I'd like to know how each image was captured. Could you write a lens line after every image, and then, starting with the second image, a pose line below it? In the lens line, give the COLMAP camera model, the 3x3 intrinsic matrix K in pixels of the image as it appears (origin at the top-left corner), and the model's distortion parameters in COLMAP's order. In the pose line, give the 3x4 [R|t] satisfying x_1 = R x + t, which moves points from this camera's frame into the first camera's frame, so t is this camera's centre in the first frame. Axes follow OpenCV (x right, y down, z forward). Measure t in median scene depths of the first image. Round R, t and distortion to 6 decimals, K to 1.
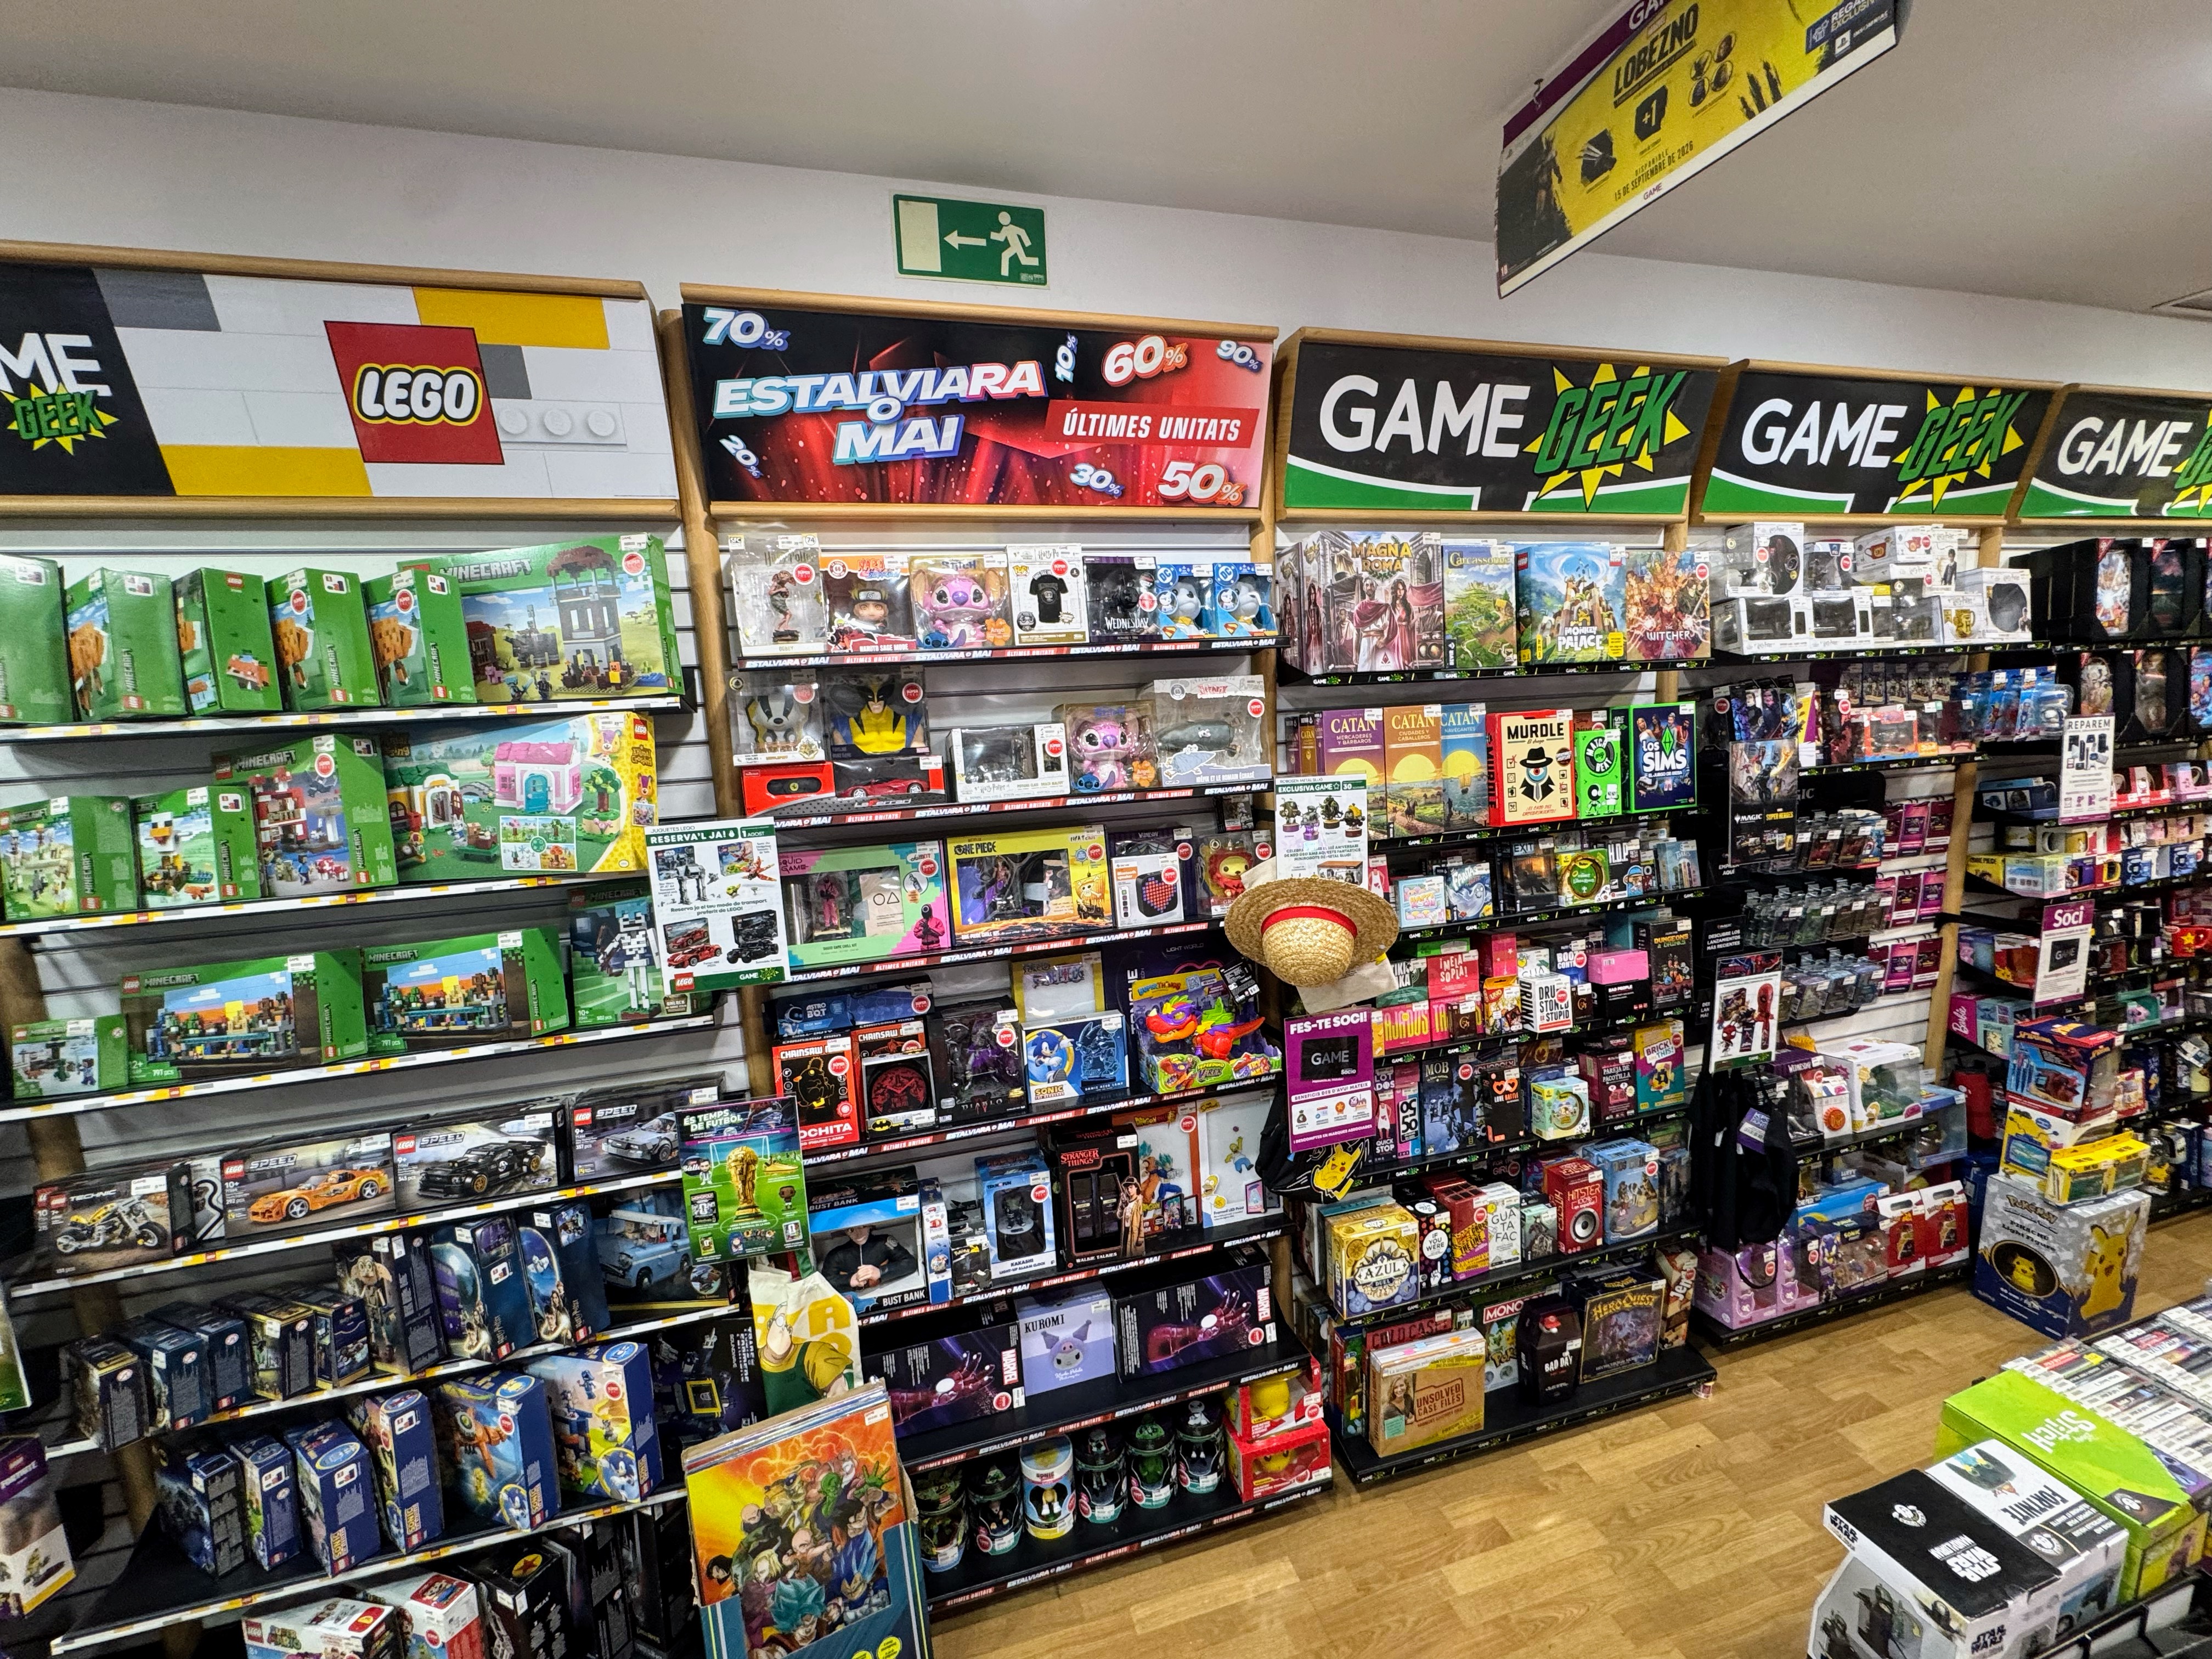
lens RADIAL K [[885.8, 0, 1106.0], [0, 885.8, 829.5], [0, 0, 1]] dist [-0.001140, -0.000820]
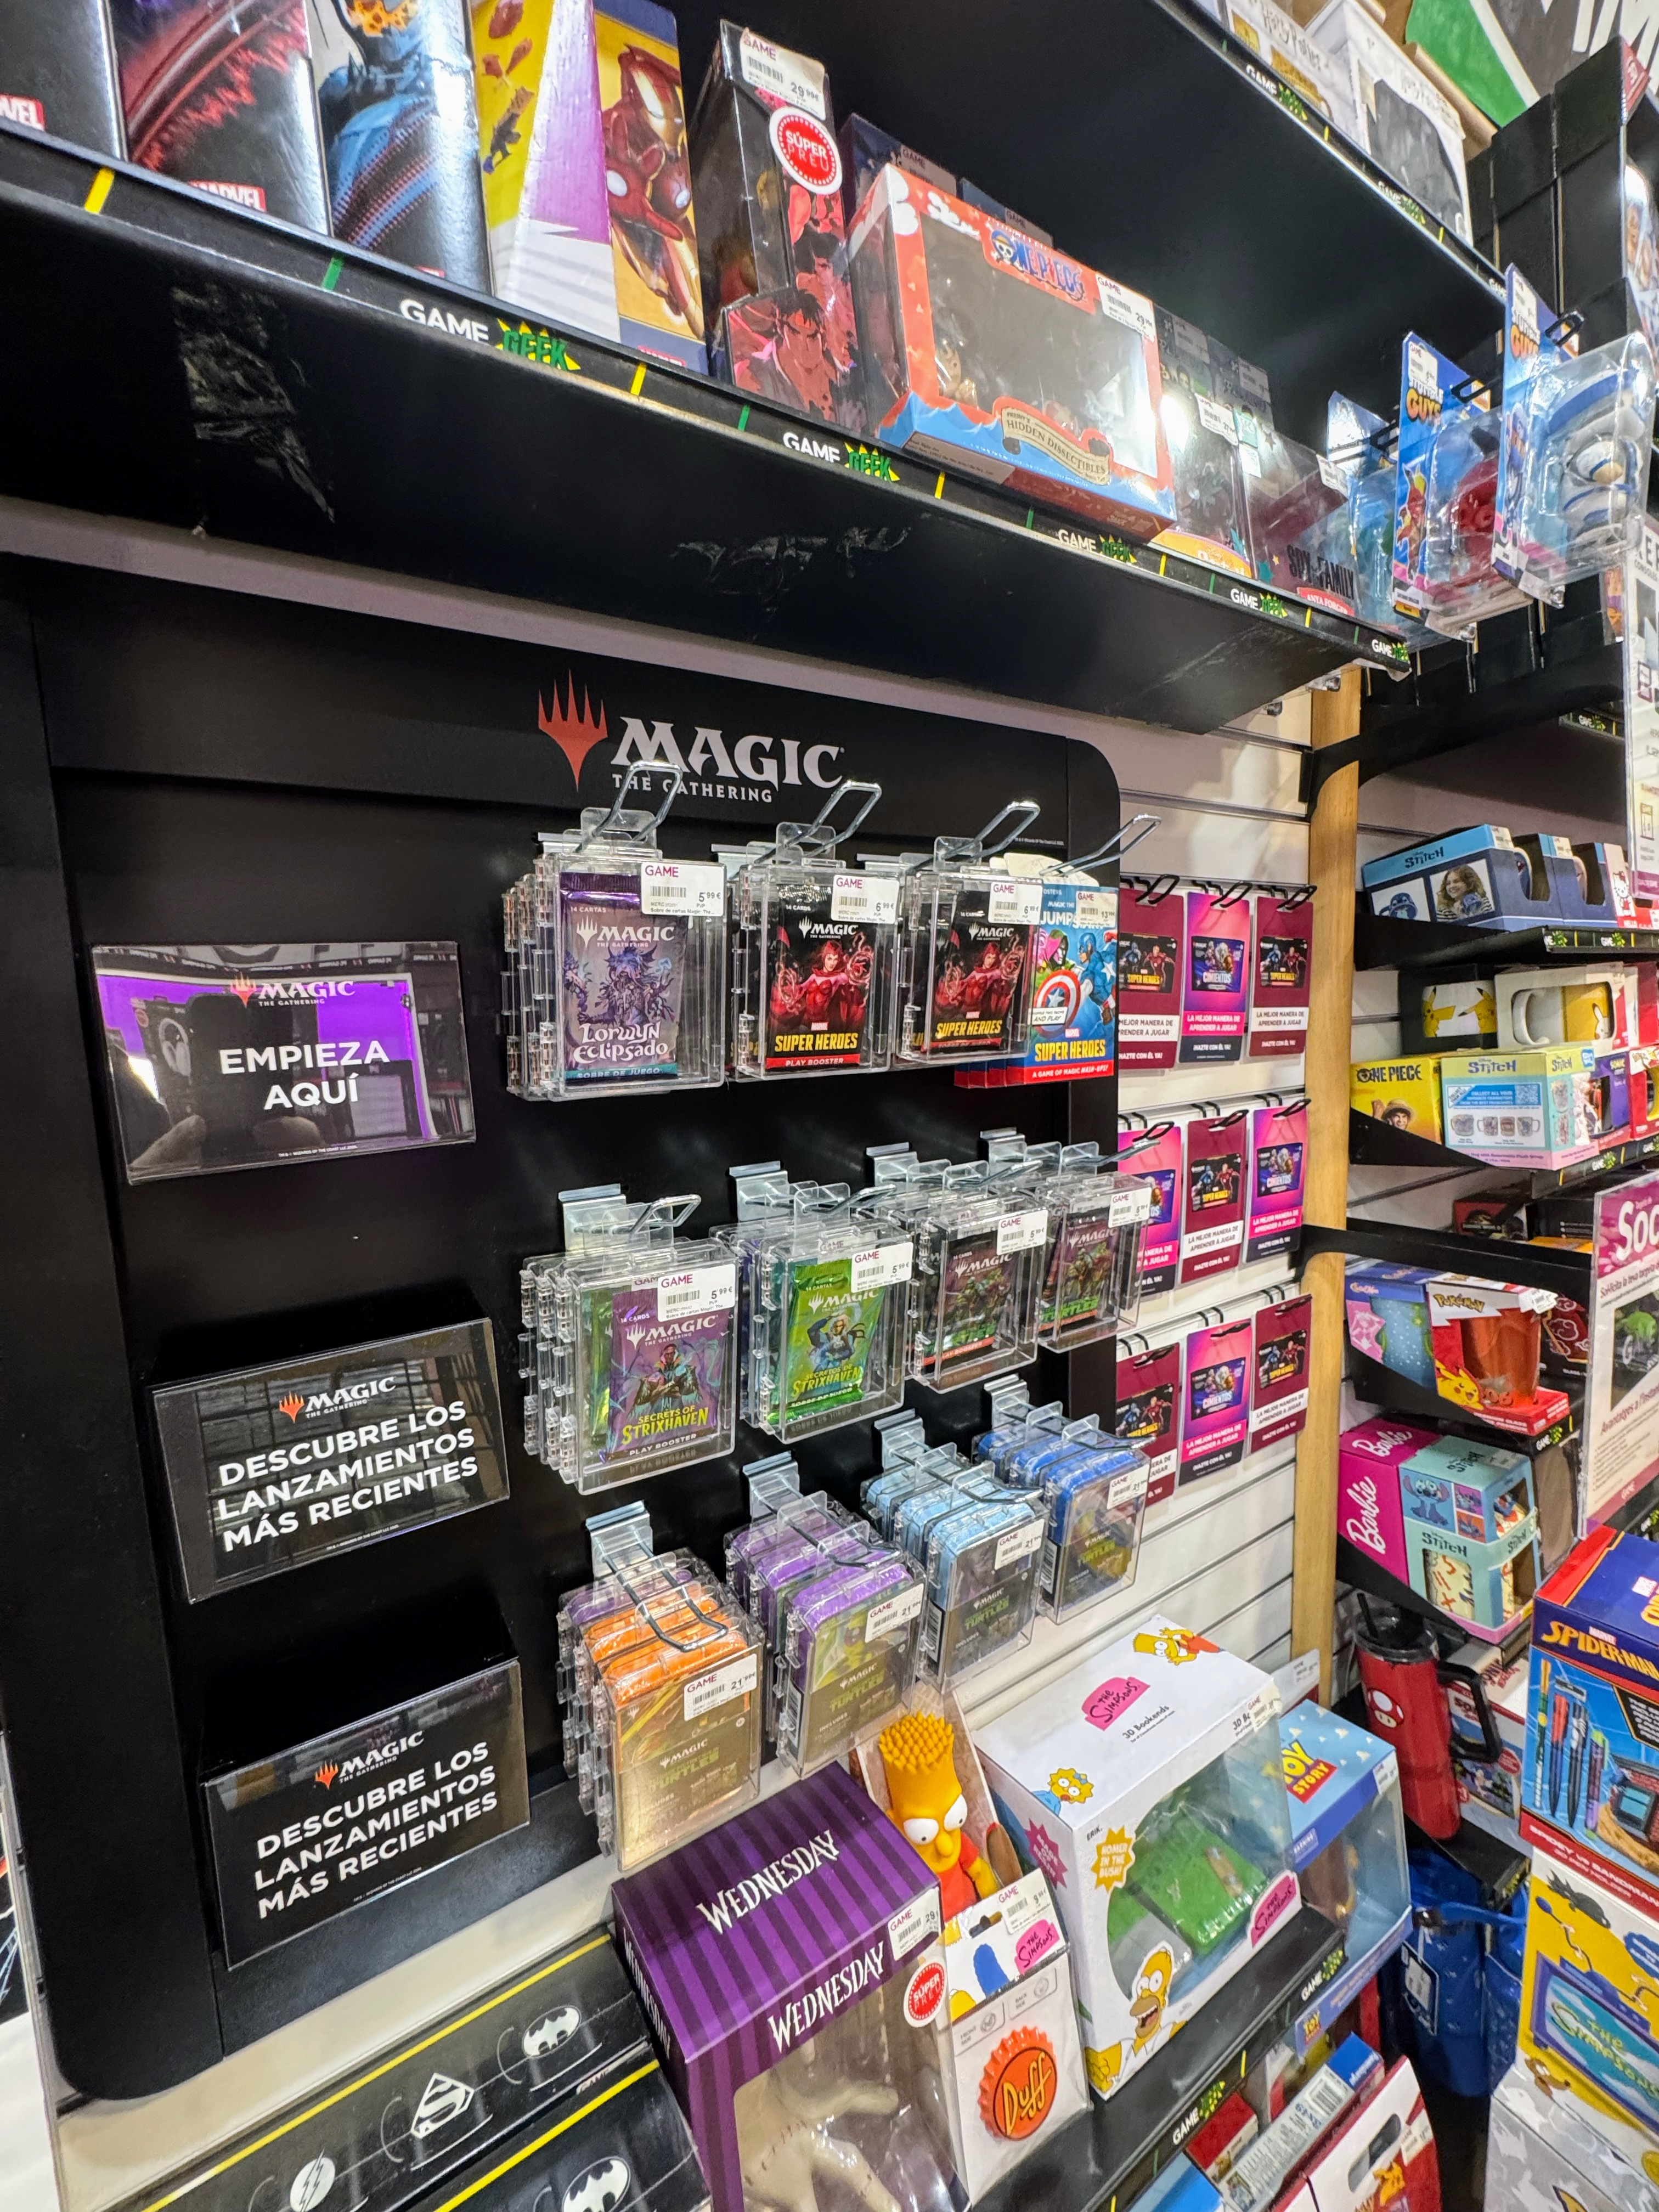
lens RADIAL K [[885.8, 0, 829.5], [0, 885.8, 1106.0], [0, 0, 1]] dist [-0.001140, -0.000820]
pose [[0.960010, -0.025563, 0.278796, 0.675916], [0.042073, 0.997687, -0.053398, 0.058058], [-0.276786, 0.062993, 0.958865, 0.720930]]
